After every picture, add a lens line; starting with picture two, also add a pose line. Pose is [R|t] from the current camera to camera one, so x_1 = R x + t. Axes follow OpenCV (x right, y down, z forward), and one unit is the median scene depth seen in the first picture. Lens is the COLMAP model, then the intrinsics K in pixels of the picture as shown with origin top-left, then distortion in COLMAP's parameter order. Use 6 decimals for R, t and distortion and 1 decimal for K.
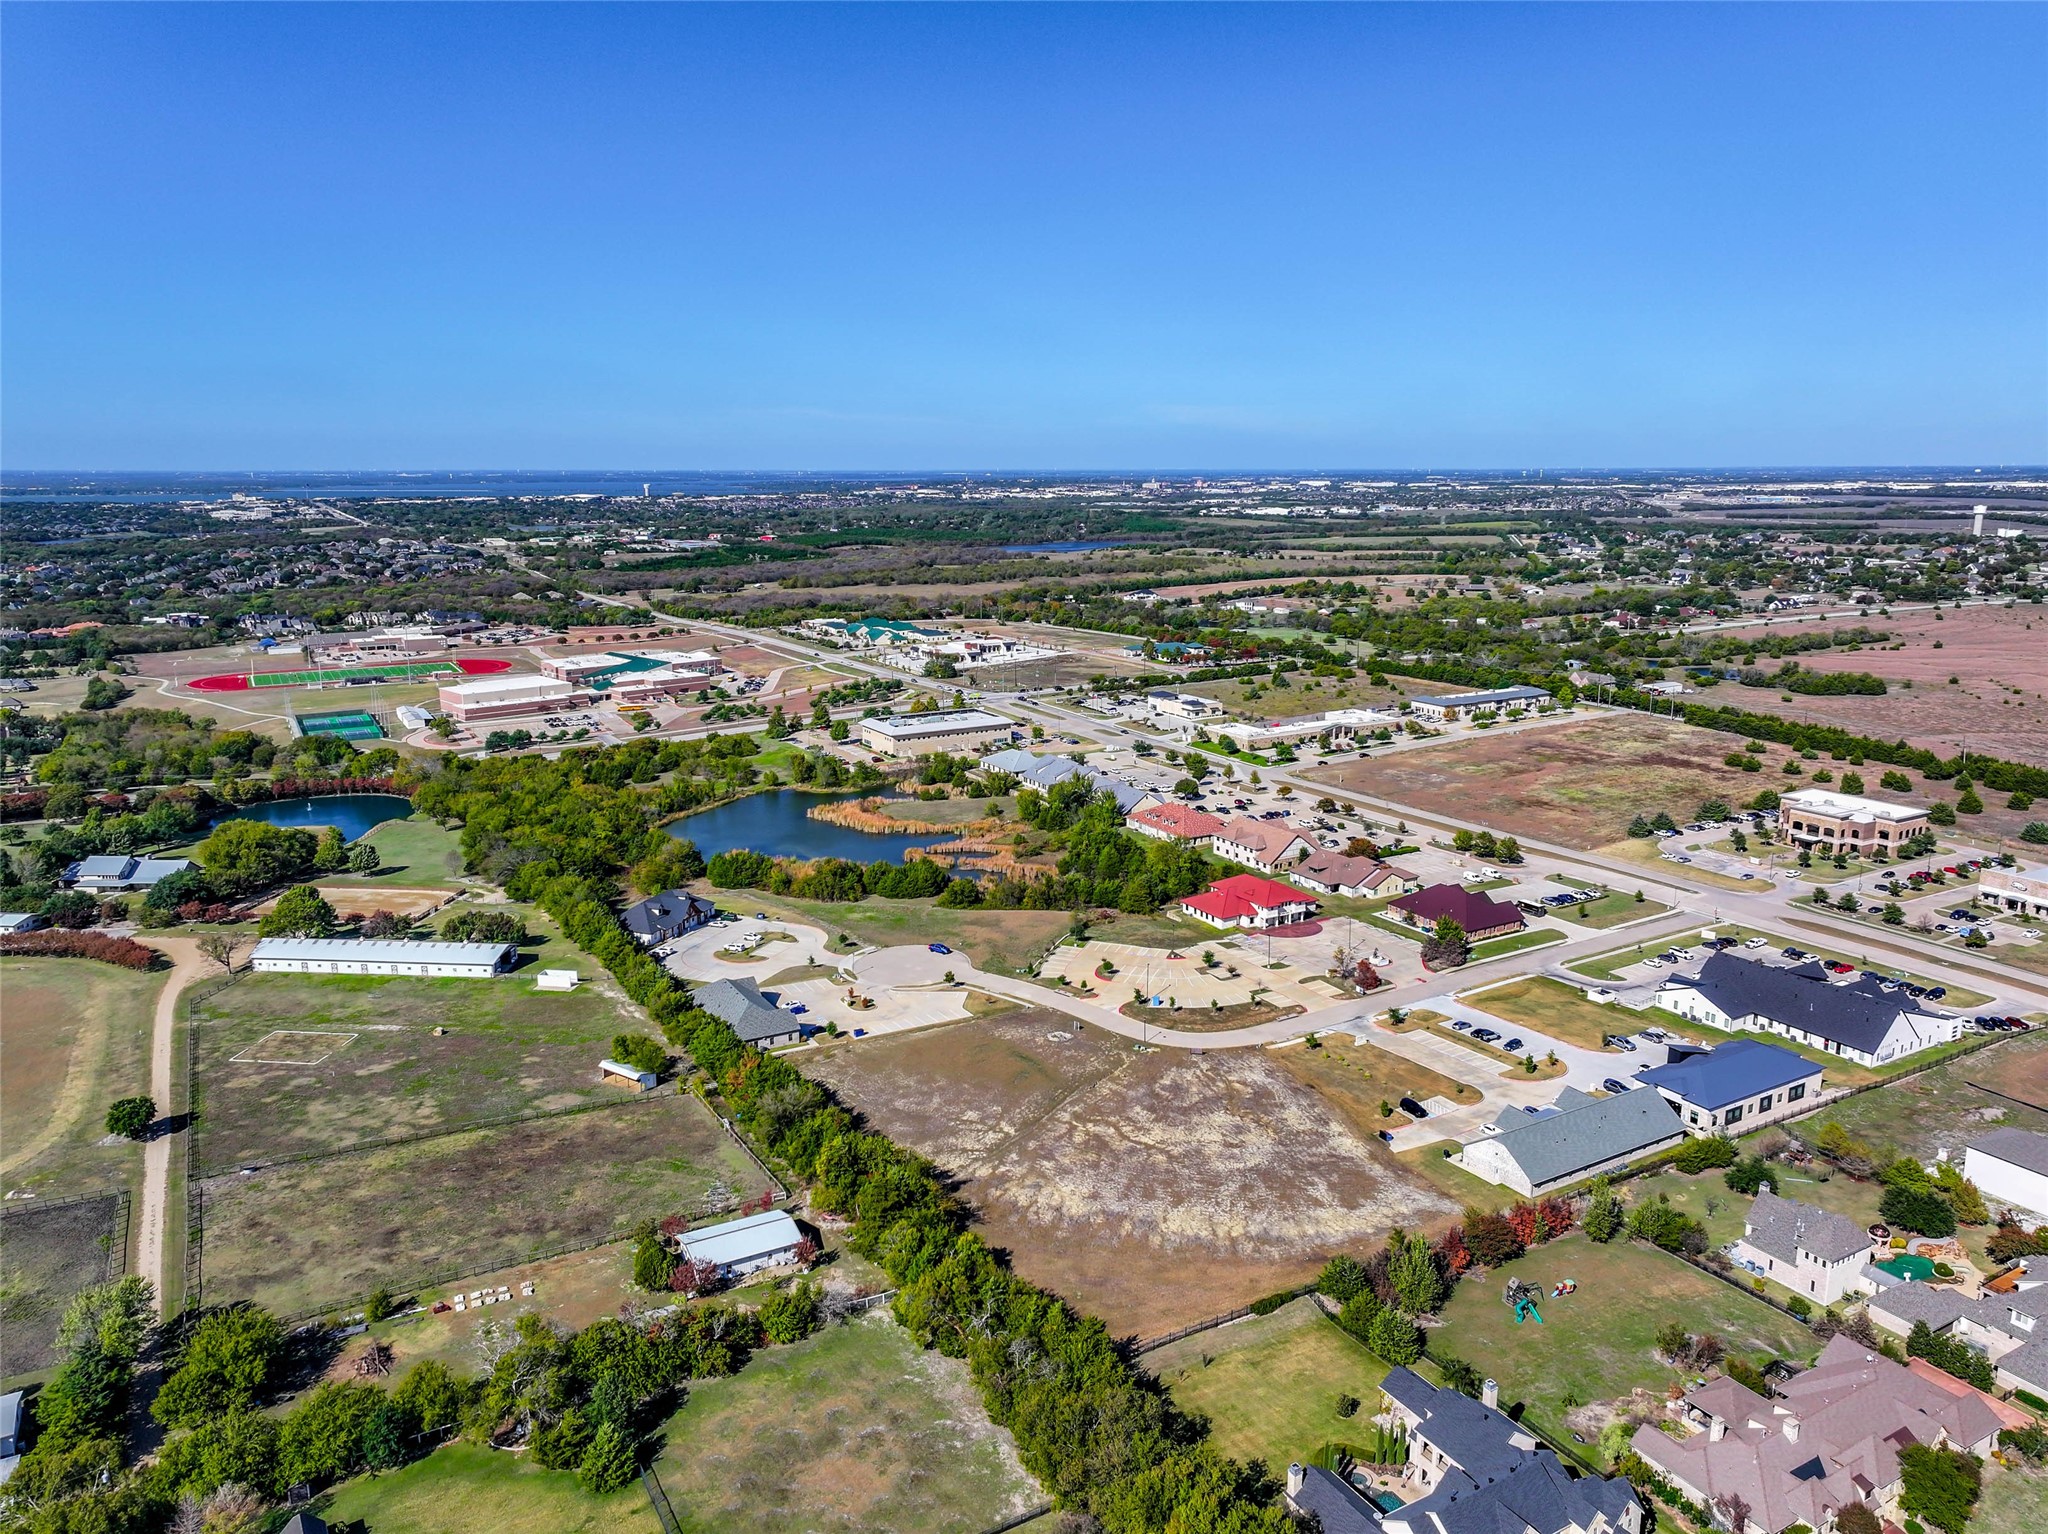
lens RADIAL K [[1434.6, 0, 1030.6], [0, 1434.6, 766.4], [0, 0, 1]] dist [0.004657, 0.002796]
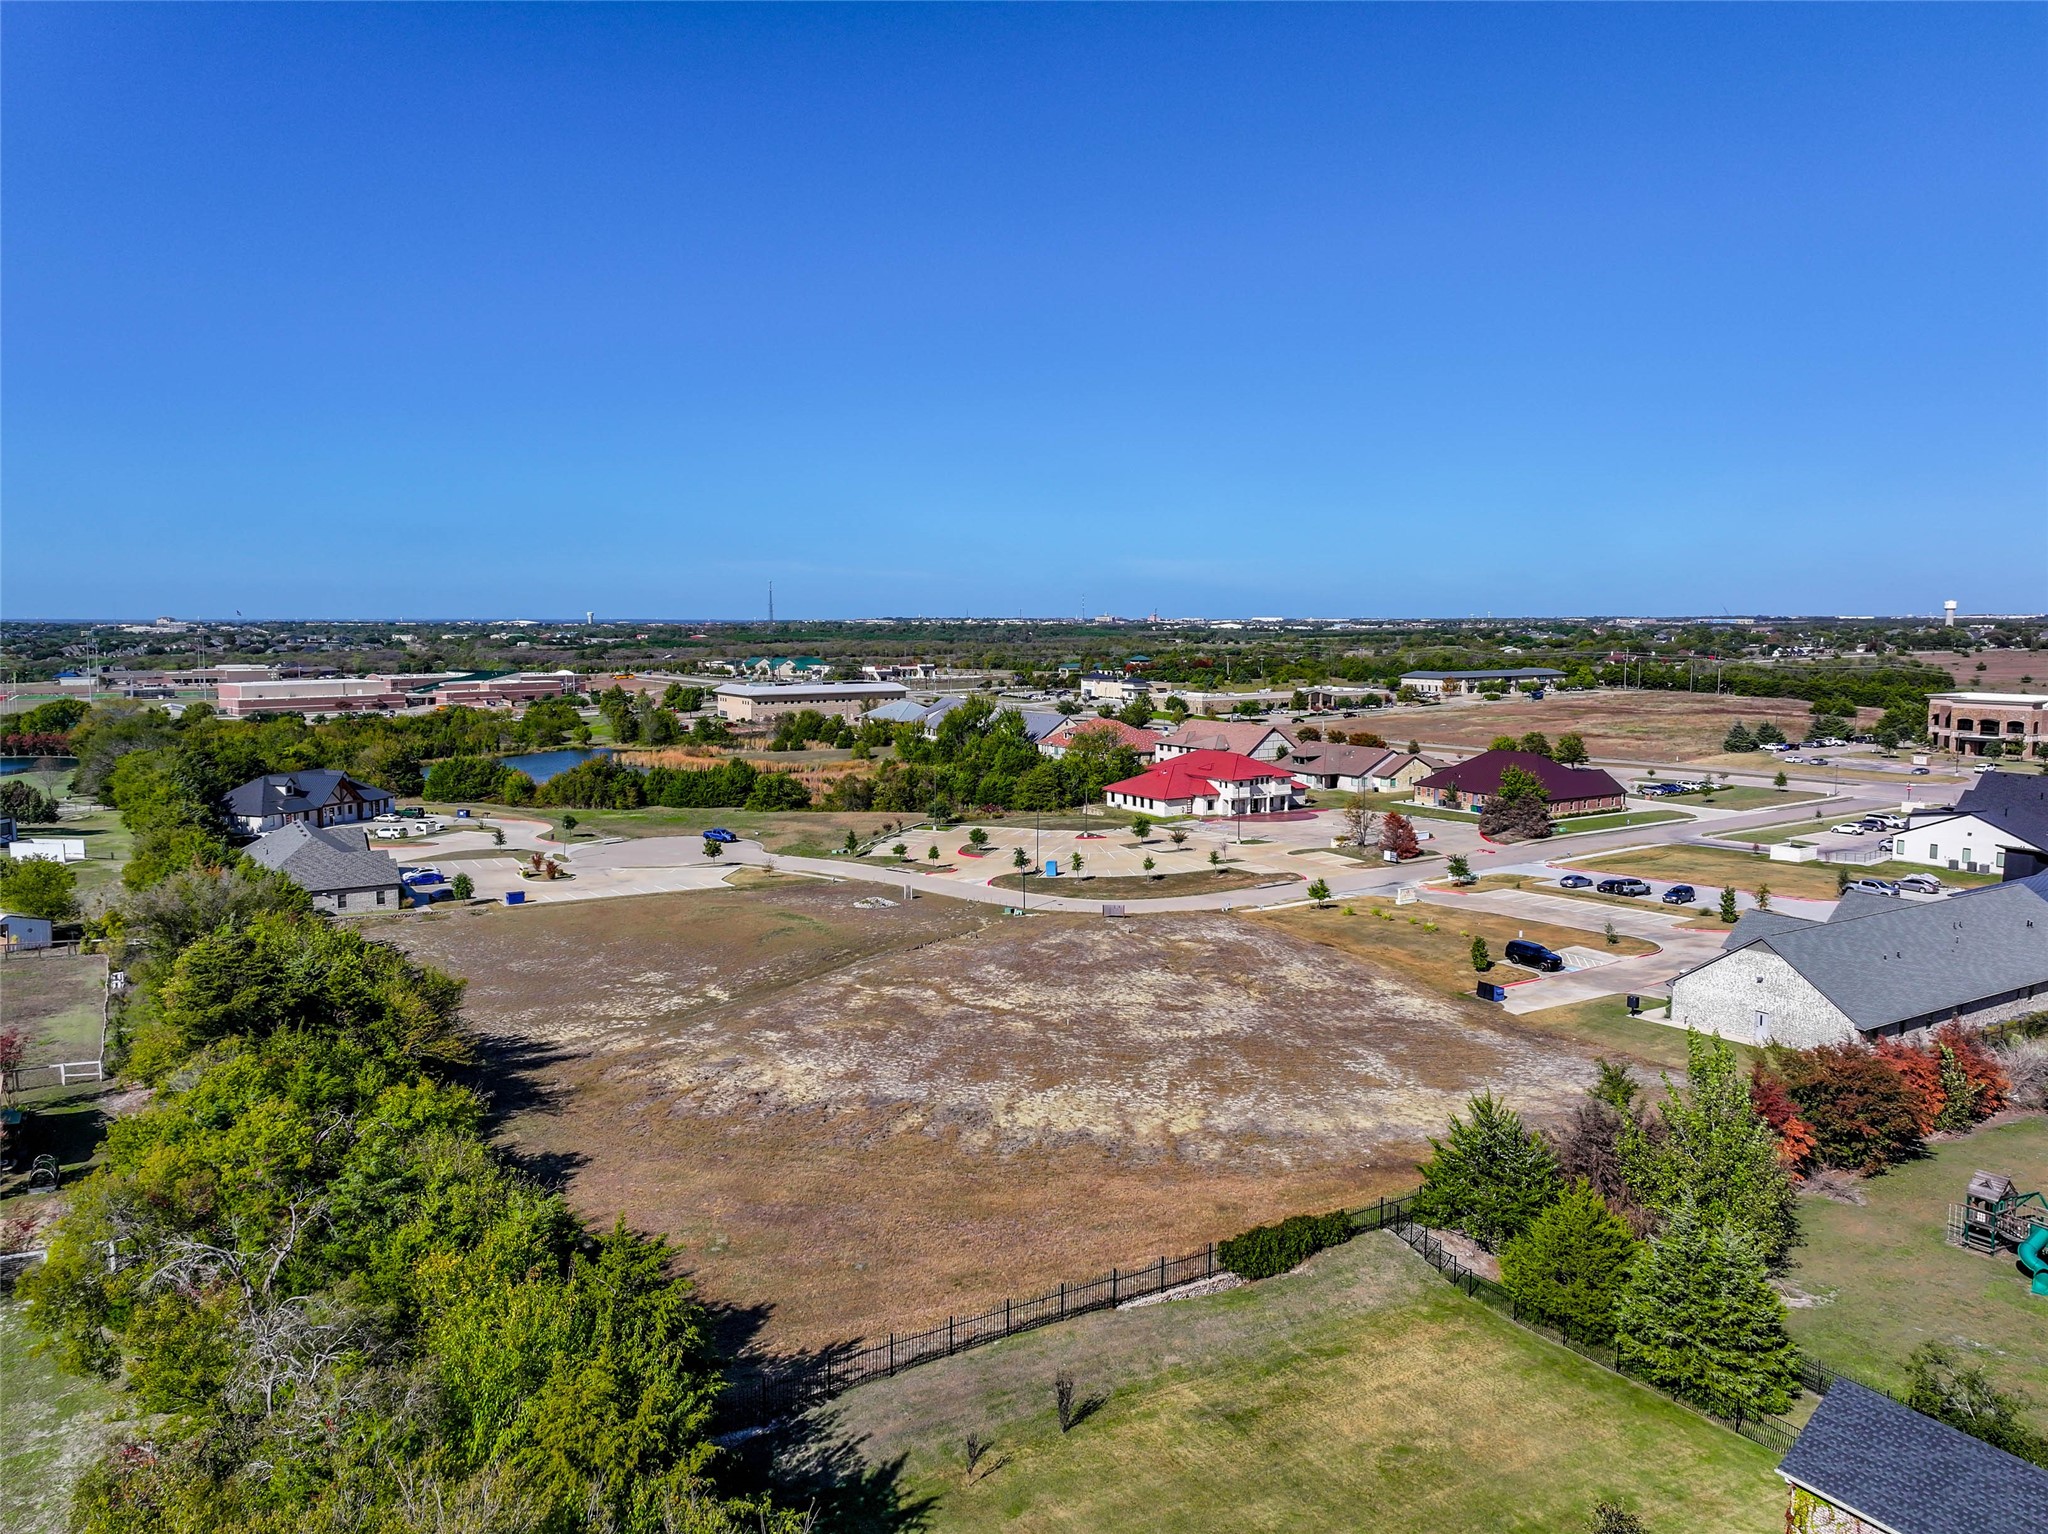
lens RADIAL K [[1434.6, 0, 1030.6], [0, 1434.6, 766.4], [0, 0, 1]] dist [0.004657, 0.002796]
pose [[0.999559, -0.001631, 0.029647, 0.066537], [0.004708, 0.994565, -0.104011, 0.198308], [-0.029316, 0.104105, 0.994134, 0.440812]]
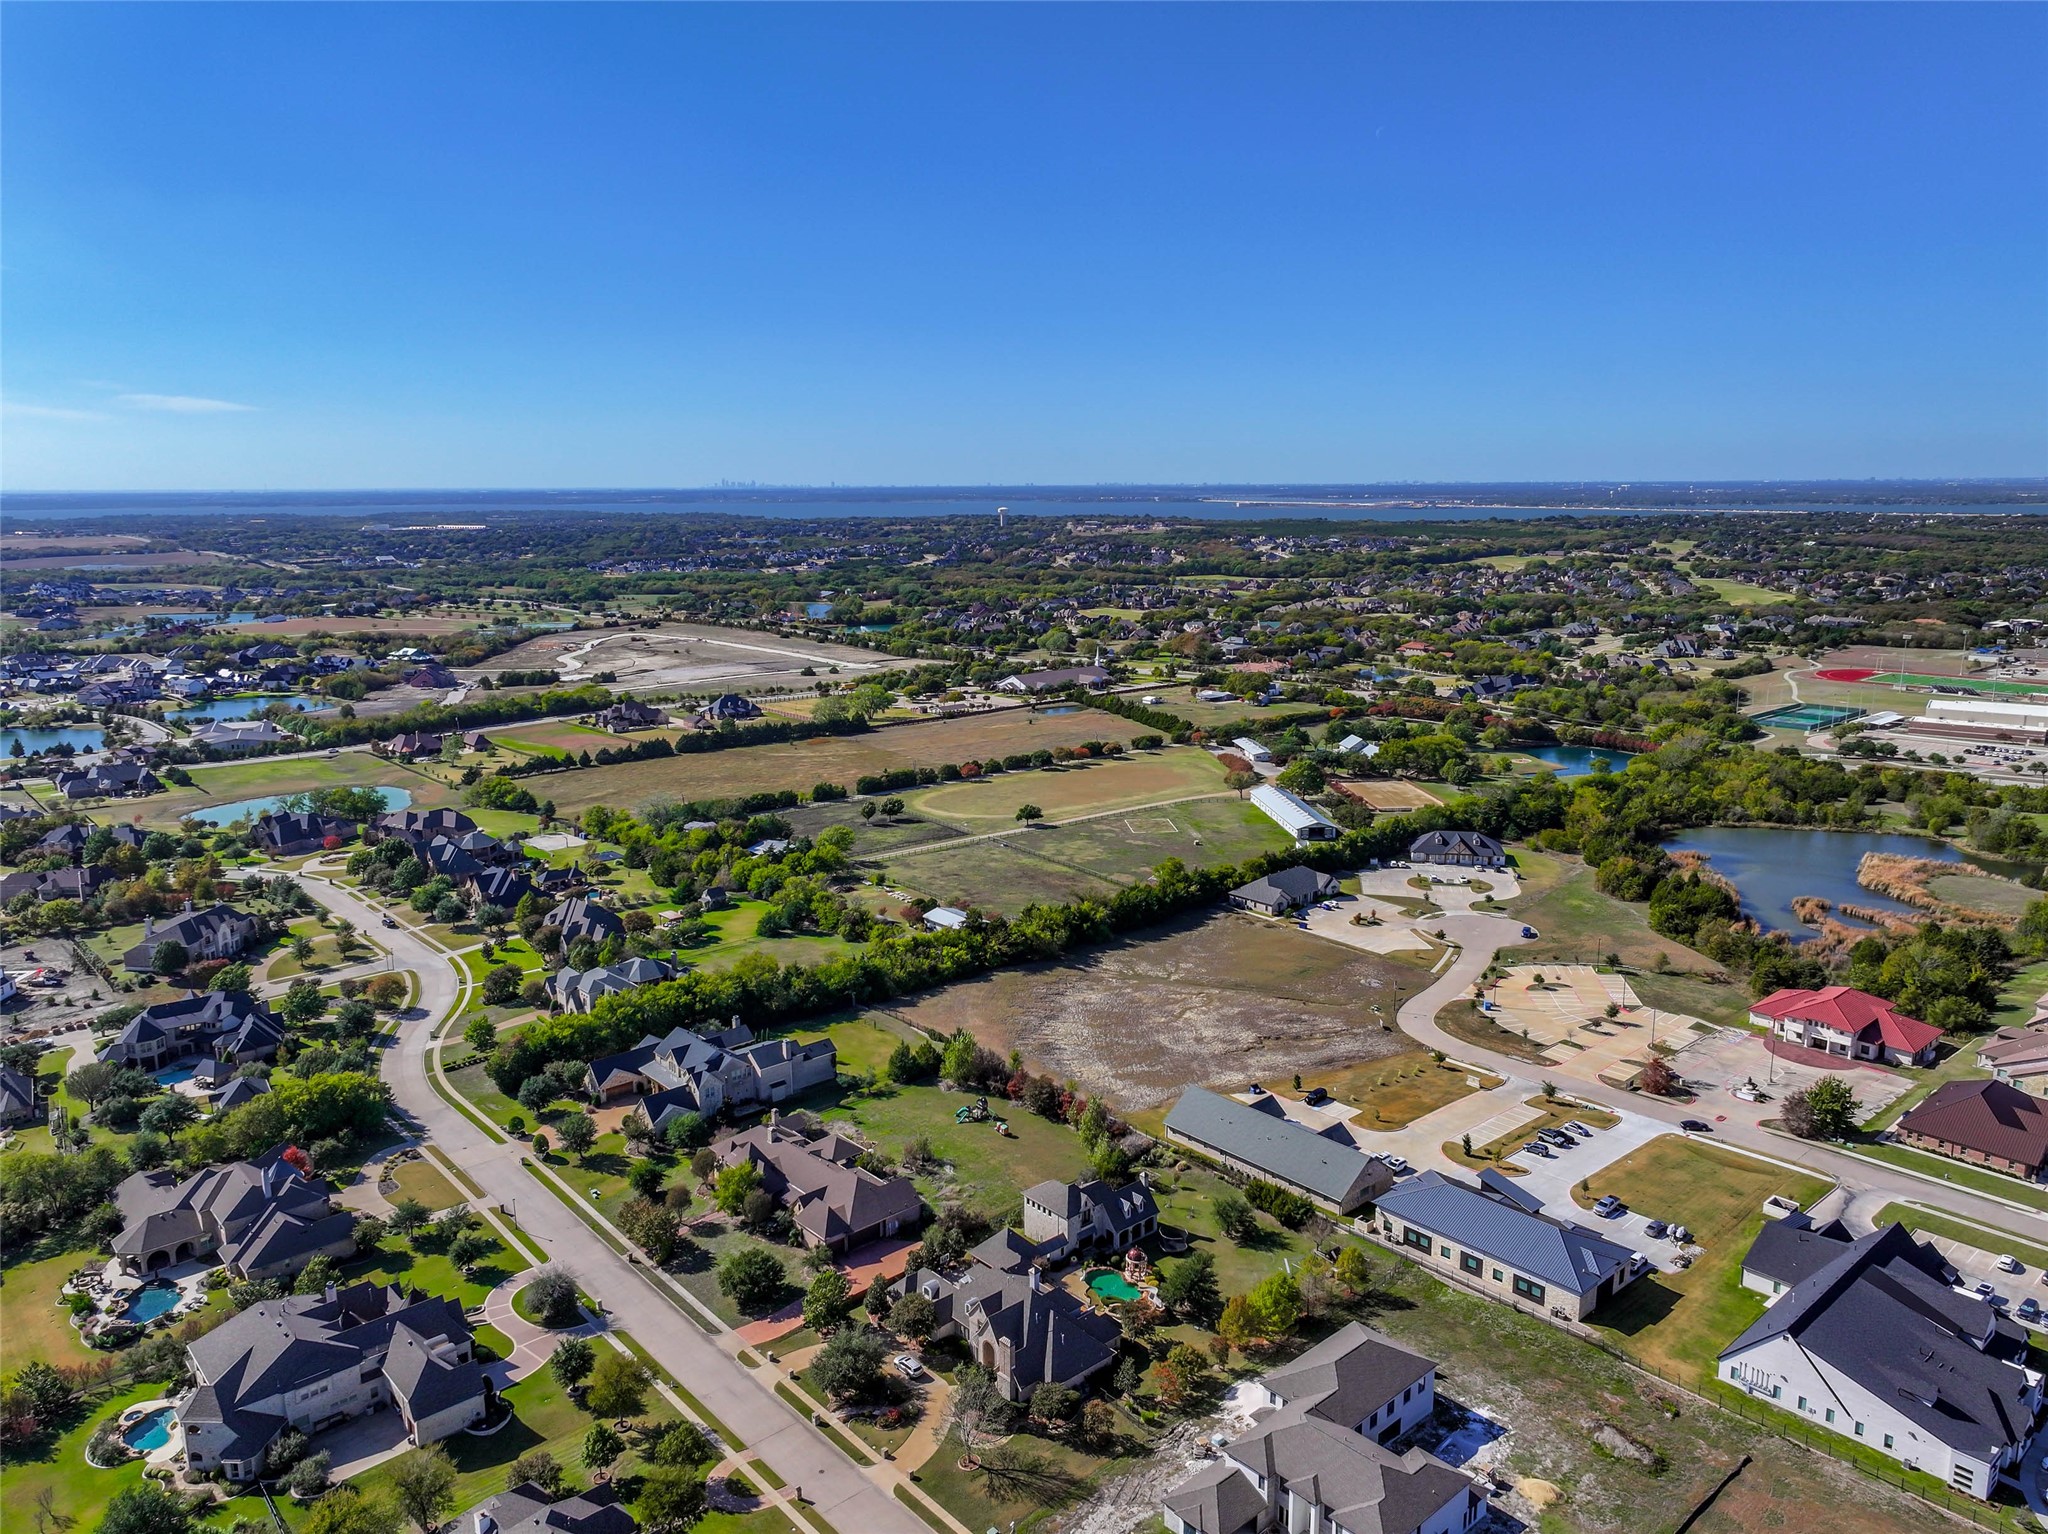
lens RADIAL K [[1434.6, 0, 1030.6], [0, 1434.6, 766.4], [0, 0, 1]] dist [0.004657, 0.002796]
pose [[0.199395, 0.194219, -0.960479, 1.046661], [-0.197123, 0.968075, 0.154832, -0.102039], [0.959888, 0.158459, 0.231314, 0.462169]]
